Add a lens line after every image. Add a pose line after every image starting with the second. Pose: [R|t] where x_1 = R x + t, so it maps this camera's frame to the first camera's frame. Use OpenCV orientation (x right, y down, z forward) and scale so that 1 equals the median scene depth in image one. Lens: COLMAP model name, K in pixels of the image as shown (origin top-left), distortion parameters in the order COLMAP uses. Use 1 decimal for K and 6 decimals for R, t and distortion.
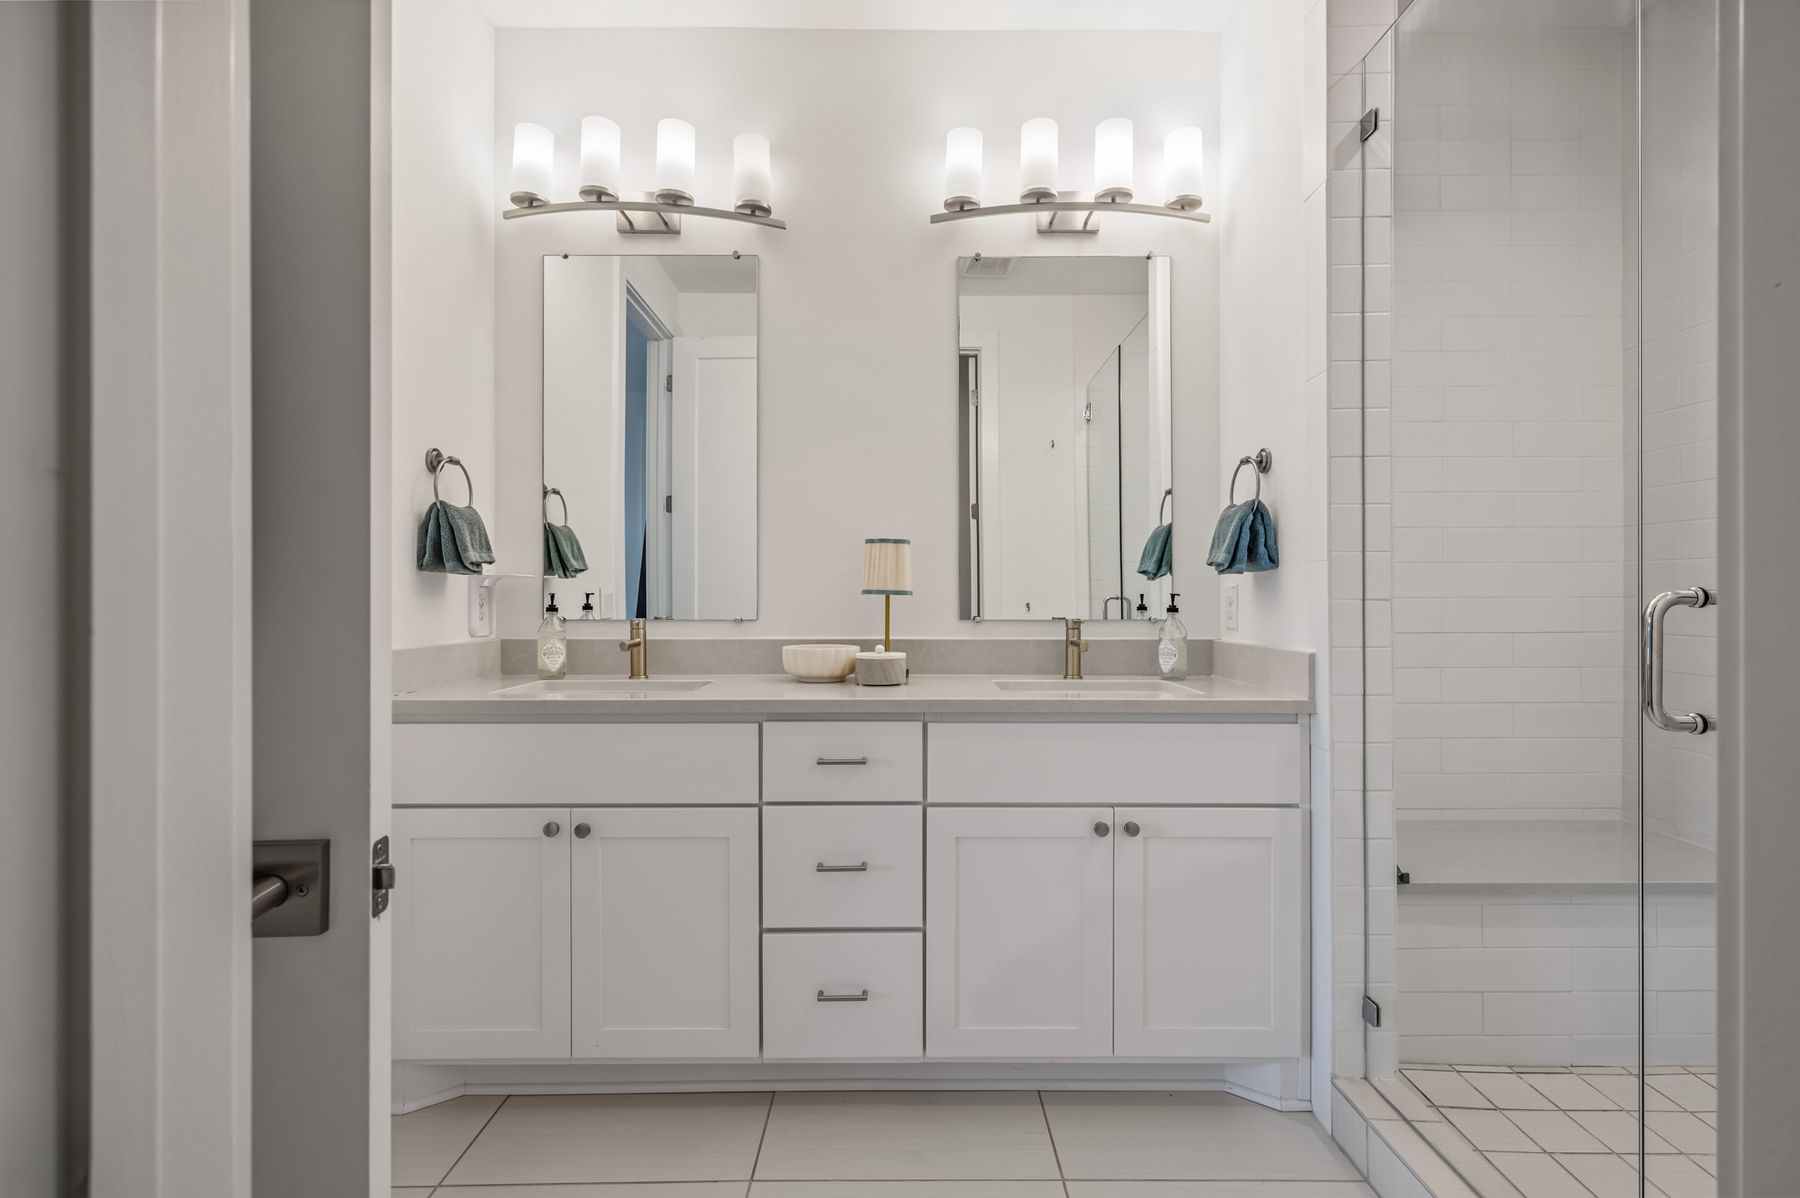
lens RADIAL K [[823.1, 0, 894.0], [0, 823.1, 602.2], [0, 0, 1]] dist [0.003352, -0.000226]
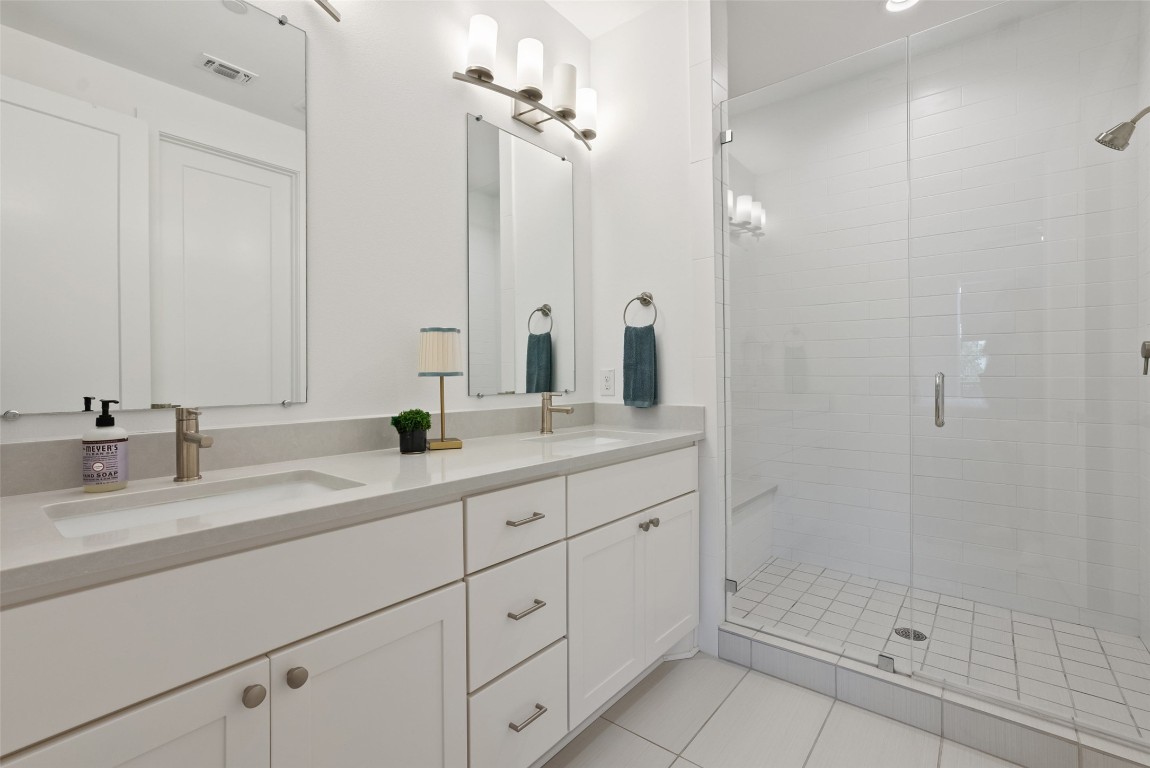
lens RADIAL K [[526.6, 0, 576.7], [0, 526.6, 378.4], [0, 0, 1]] dist [-0.005861, 0.000213]
pose [[0.623133, -0.007362, 0.782081, -0.478904], [0.007486, 0.999966, 0.003448, -0.007246], [-0.782080, 0.003706, 0.623167, 0.378079]]
